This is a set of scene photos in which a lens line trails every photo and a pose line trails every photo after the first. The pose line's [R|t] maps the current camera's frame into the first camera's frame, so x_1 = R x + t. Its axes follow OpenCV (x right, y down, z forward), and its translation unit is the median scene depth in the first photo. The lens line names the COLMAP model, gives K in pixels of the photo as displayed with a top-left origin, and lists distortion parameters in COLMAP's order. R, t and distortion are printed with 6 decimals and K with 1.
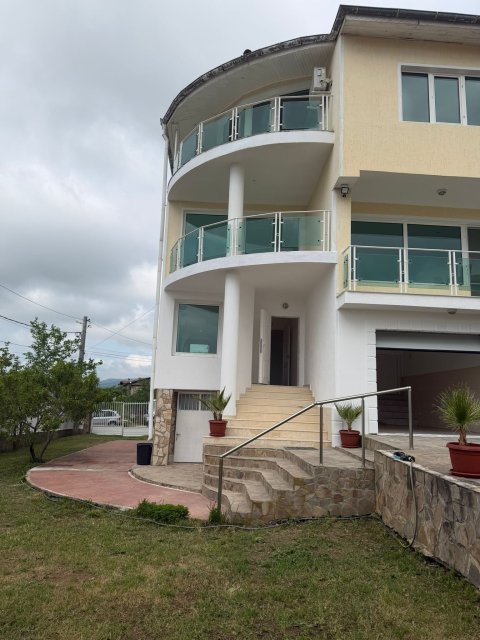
lens RADIAL K [[452.0, 0, 234.4], [0, 452.0, 323.0], [0, 0, 1]] dist [0.054530, -0.066233]
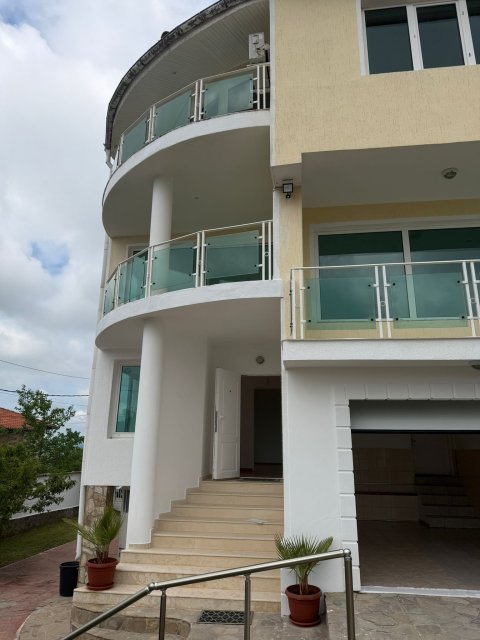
lens RADIAL K [[452.0, 0, 234.7], [0, 452.0, 316.6], [0, 0, 1]] dist [0.054530, -0.066233]
pose [[0.982909, -0.076544, -0.167426, 0.261479], [0.057468, 0.991591, -0.115953, -0.033312], [0.174894, 0.104350, 0.979042, 0.358471]]
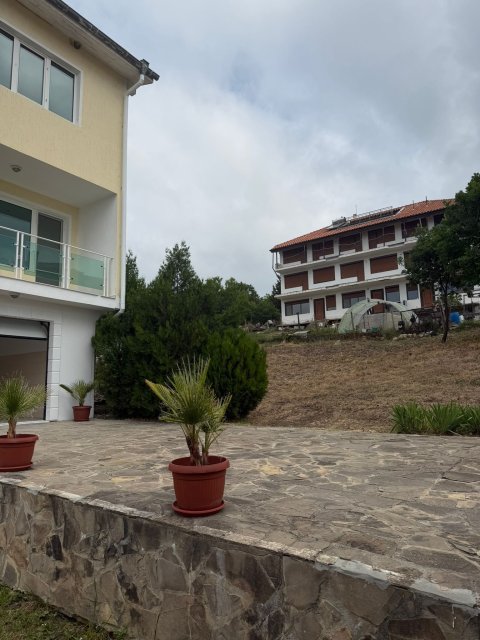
lens RADIAL K [[452.0, 0, 237.5], [0, 452.0, 323.0], [0, 0, 1]] dist [0.054530, -0.066233]
pose [[0.616657, 0.067217, 0.784357, 0.016028], [-0.094622, 0.995453, -0.010916, -0.000729], [-0.781525, -0.067486, 0.620214, 0.032510]]
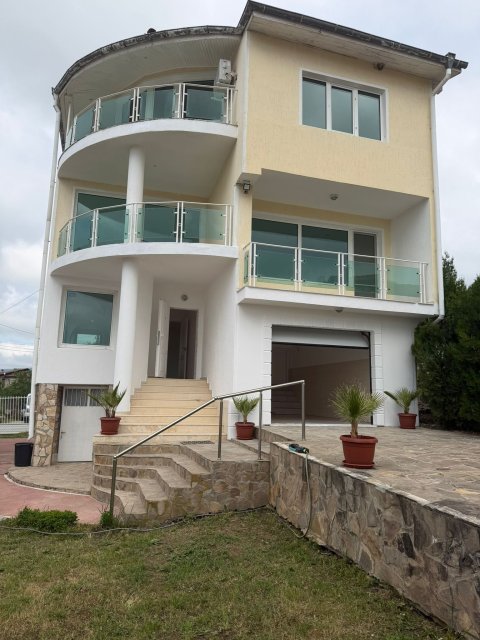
lens RADIAL K [[452.0, 0, 236.0], [0, 452.0, 320.4], [0, 0, 1]] dist [0.054530, -0.066233]
pose [[0.970491, 0.027411, 0.239575, -0.014275], [-0.030968, 0.999459, 0.011094, -0.004231], [-0.239141, -0.018185, 0.970814, 0.020027]]
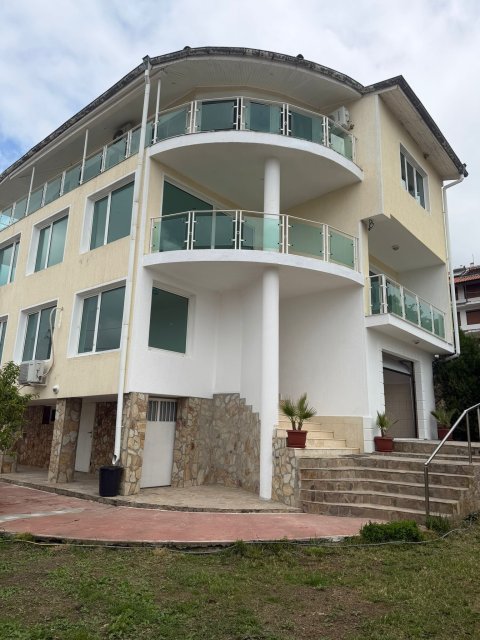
lens RADIAL K [[452.0, 0, 241.9], [0, 452.0, 315.2], [0, 0, 1]] dist [0.054530, -0.066233]
pose [[0.687962, 0.162682, 0.707279, -0.752463], [-0.128820, 0.986450, -0.101593, 0.090666], [-0.714223, -0.021219, 0.699597, 0.426163]]
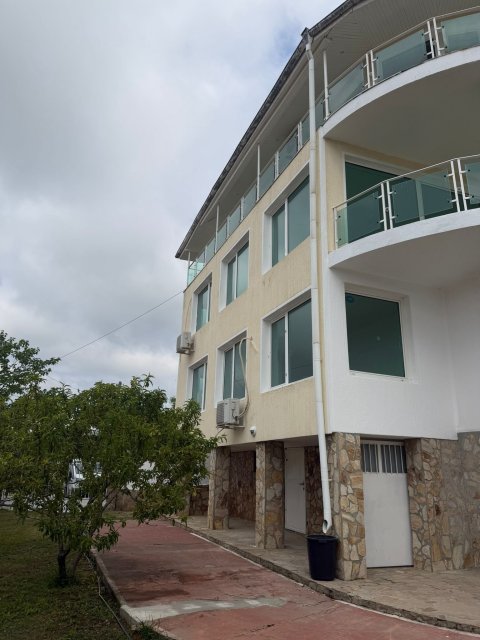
lens RADIAL K [[452.0, 0, 232.4], [0, 452.0, 316.9], [0, 0, 1]] dist [0.054530, -0.066233]
pose [[0.952011, 0.093068, 0.291569, -0.589549], [-0.052655, 0.988245, -0.143521, 0.115315], [-0.301499, 0.121281, 0.945722, 0.610412]]
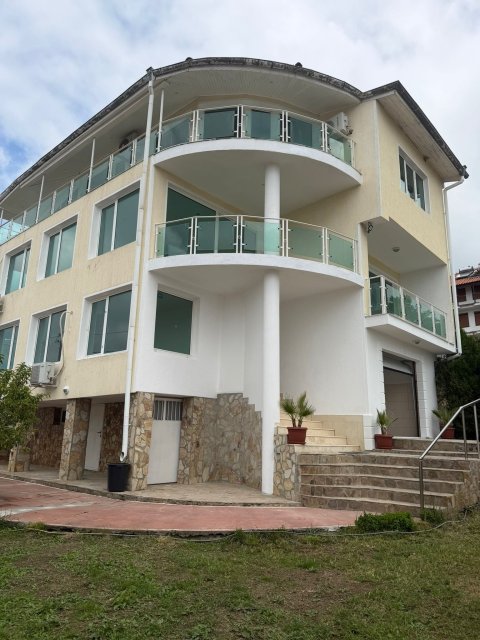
lens RADIAL K [[452.0, 0, 239.6], [0, 452.0, 316.9], [0, 0, 1]] dist [0.054530, -0.066233]
pose [[0.706107, 0.158585, 0.690118, -0.764102], [-0.121805, 0.987274, -0.102242, 0.095950], [-0.697550, -0.011866, 0.716438, 0.393230]]
